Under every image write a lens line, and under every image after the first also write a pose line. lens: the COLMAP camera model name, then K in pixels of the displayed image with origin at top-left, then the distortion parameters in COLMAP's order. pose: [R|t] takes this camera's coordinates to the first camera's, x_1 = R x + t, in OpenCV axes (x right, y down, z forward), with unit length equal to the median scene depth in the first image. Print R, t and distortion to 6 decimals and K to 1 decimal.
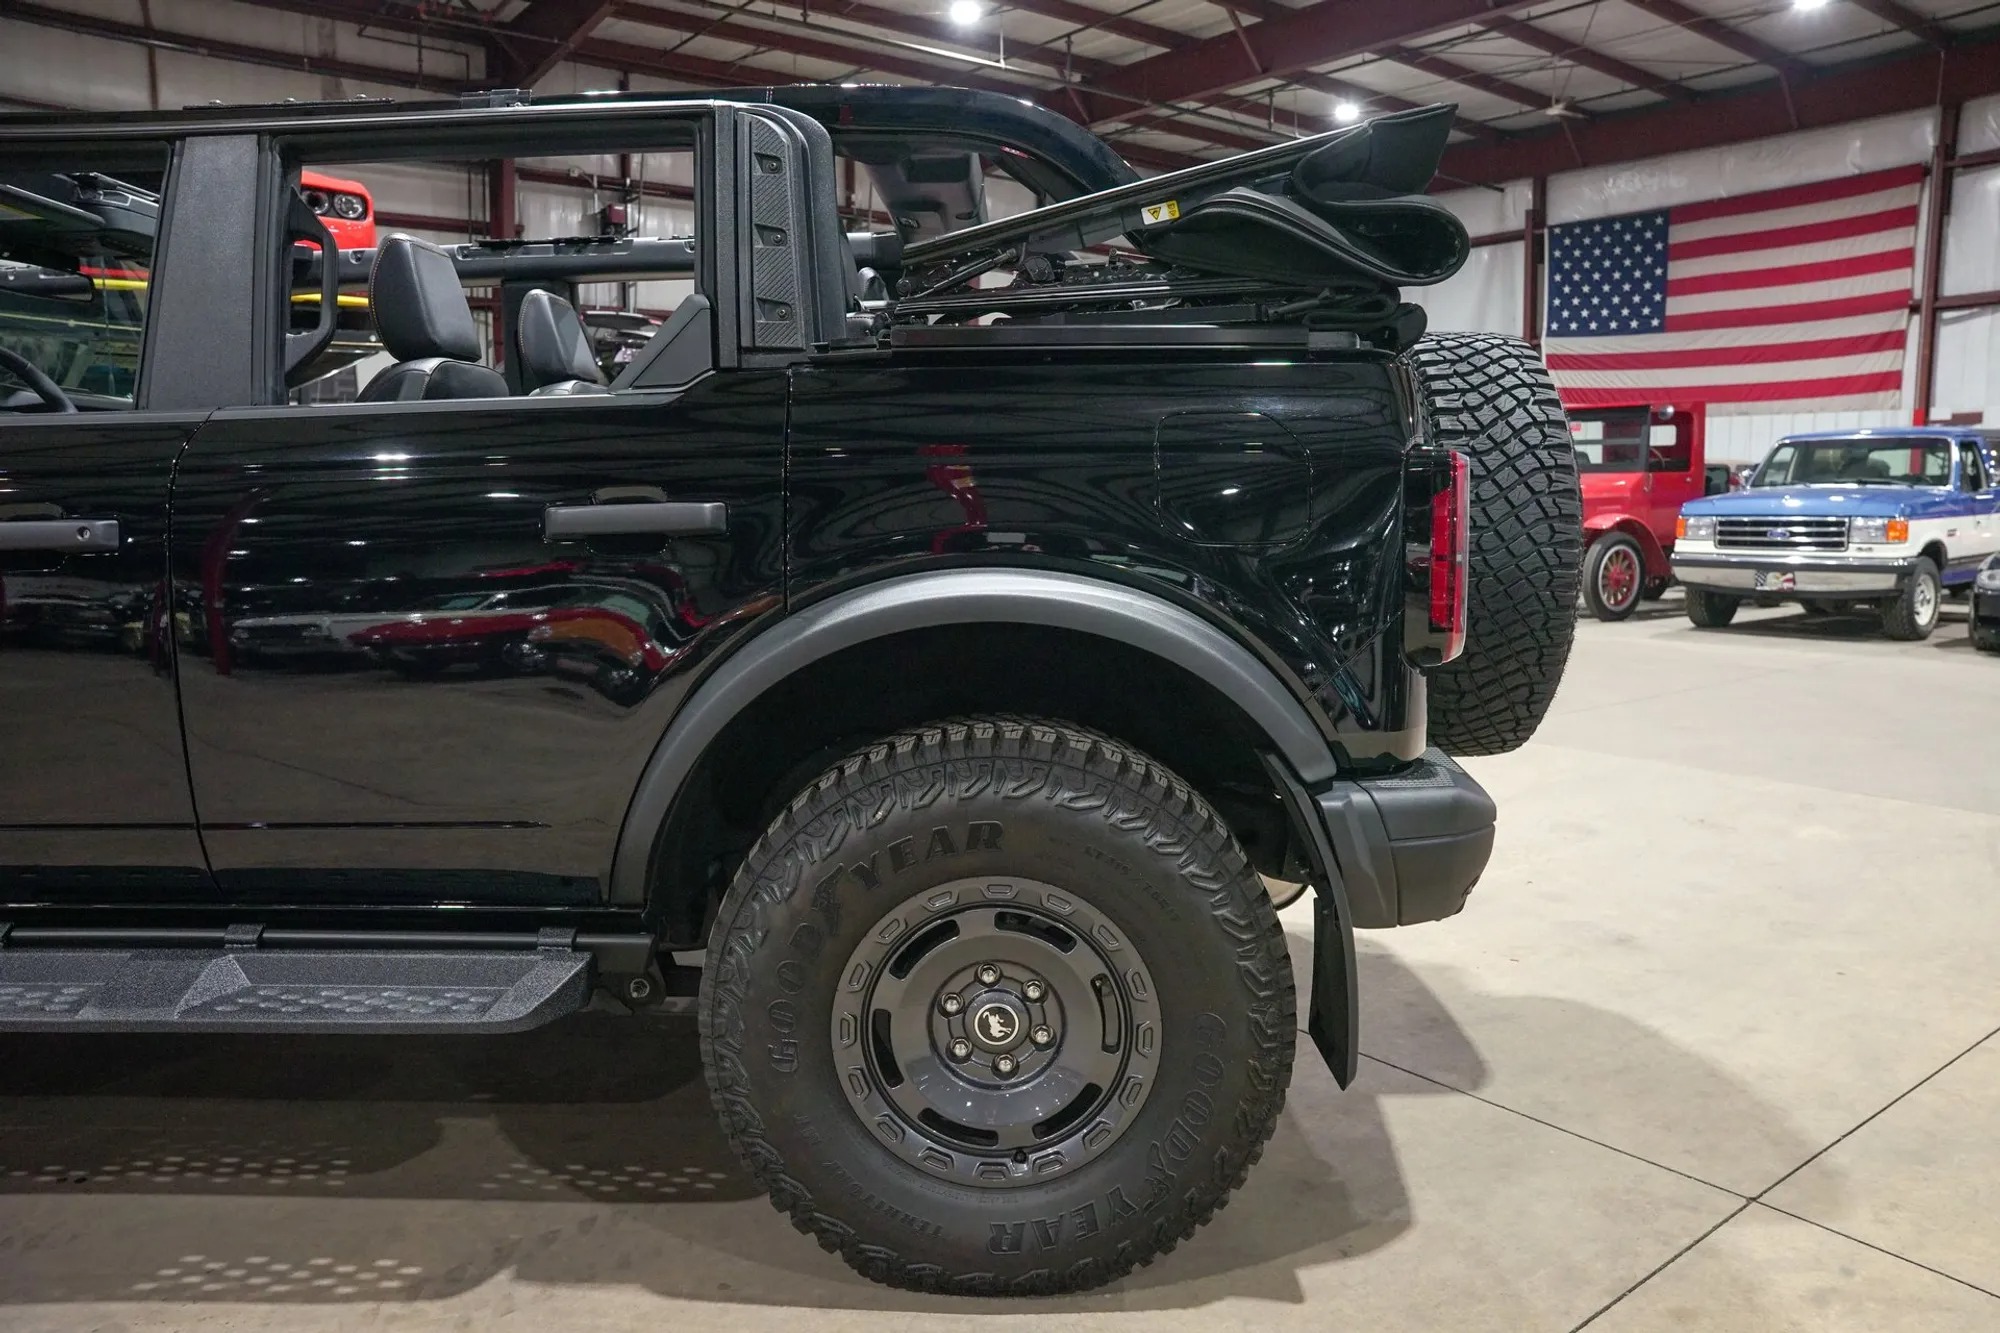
lens RADIAL K [[1371.9, 0, 1000.2], [0, 1371.9, 663.2], [0, 0, 1]] dist [-0.141046, 0.110093]
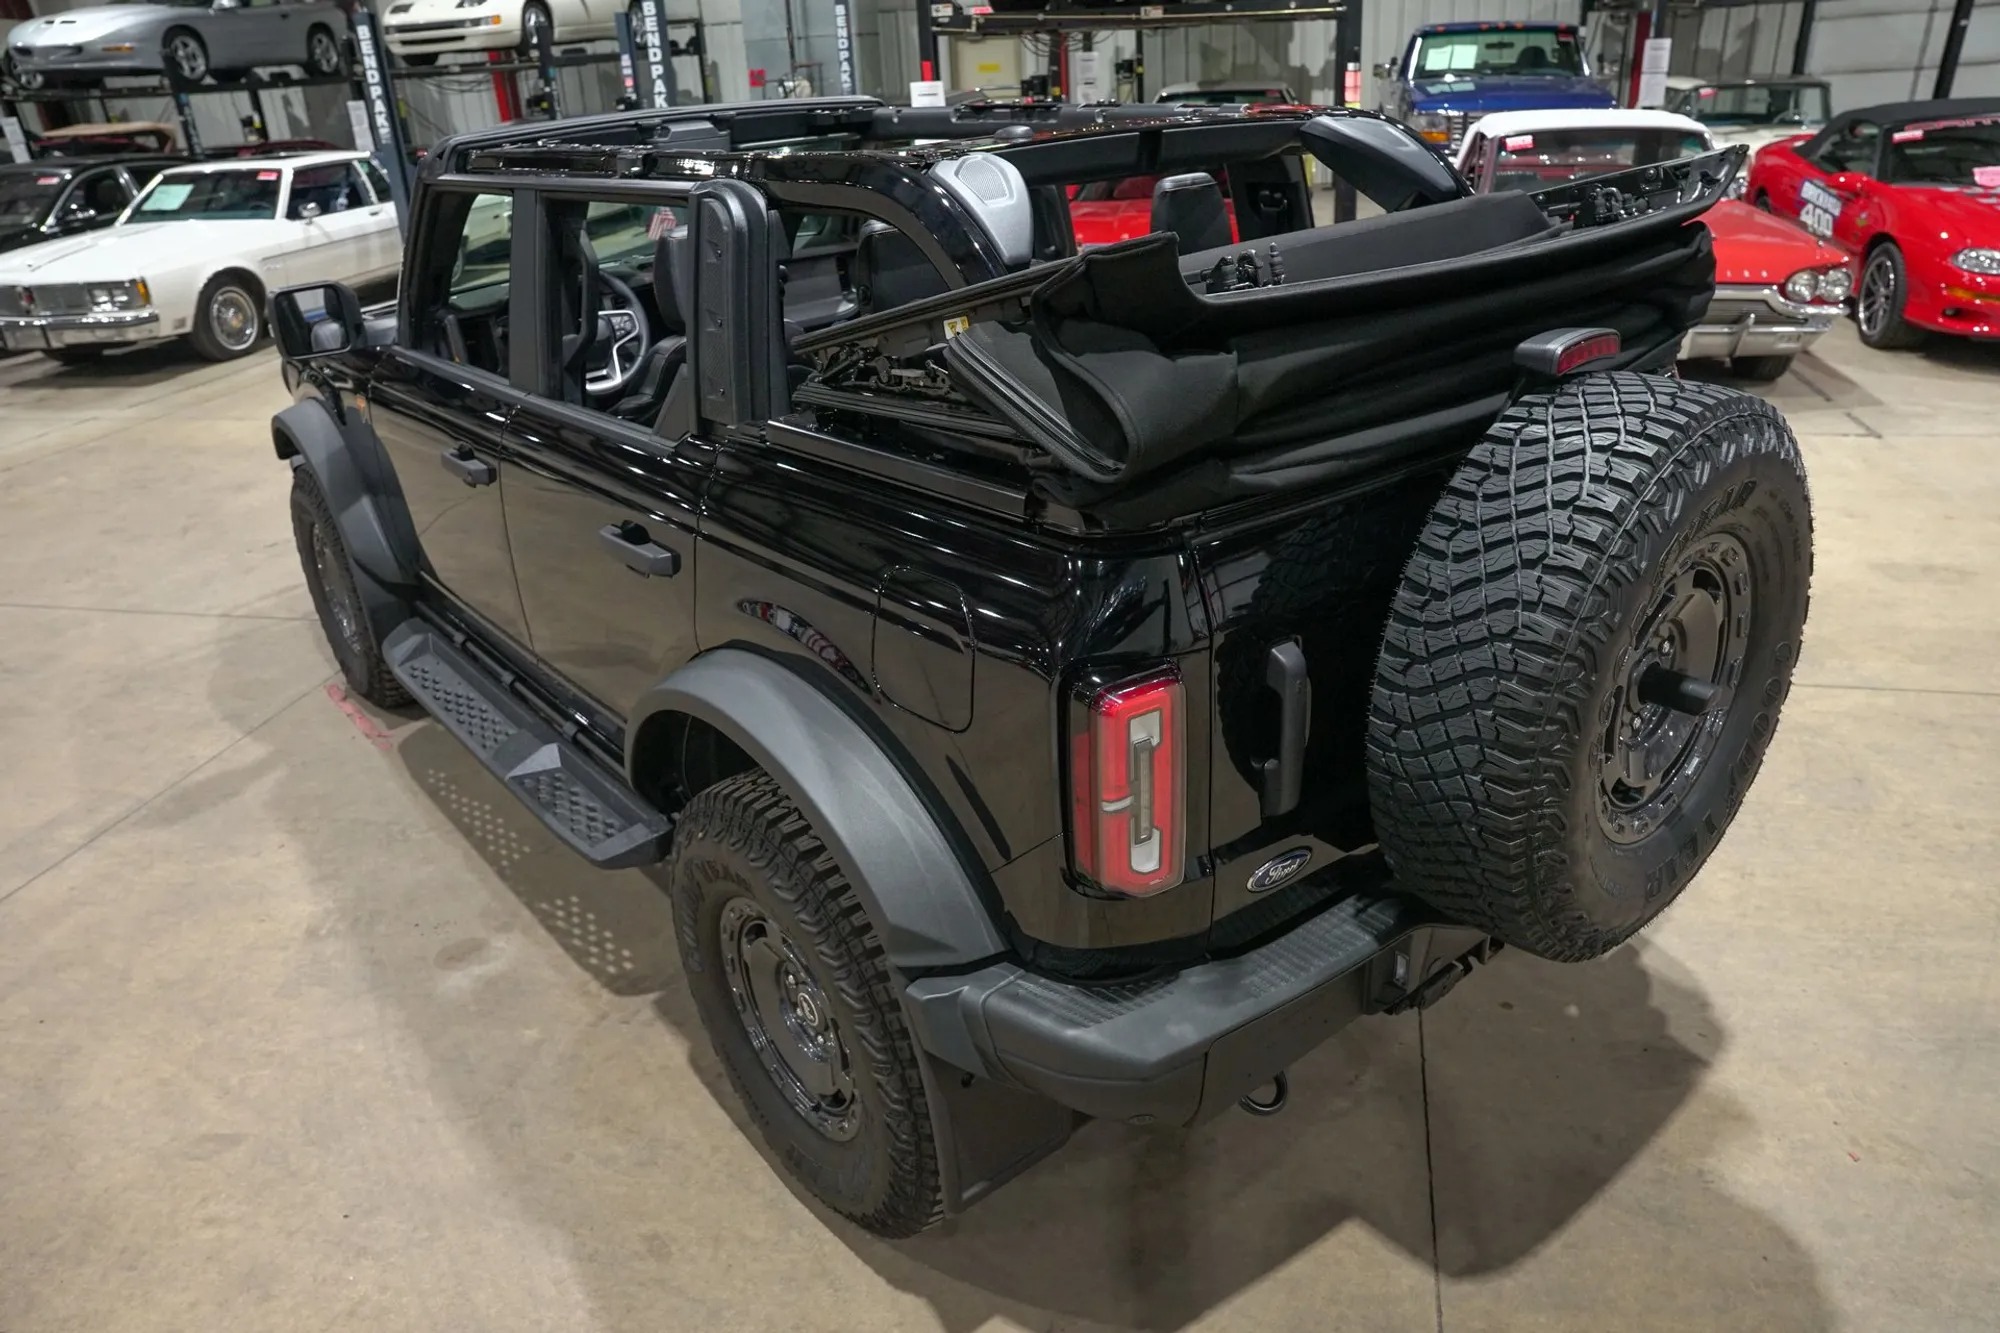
lens RADIAL K [[1371.9, 0, 1013.6], [0, 1371.9, 661.7], [0, 0, 1]] dist [-0.141046, 0.110093]
pose [[0.647416, 0.293670, -0.703285, 0.098974], [-0.043095, 0.935410, 0.350927, -0.051945], [0.760917, -0.196888, 0.618256, 0.050494]]
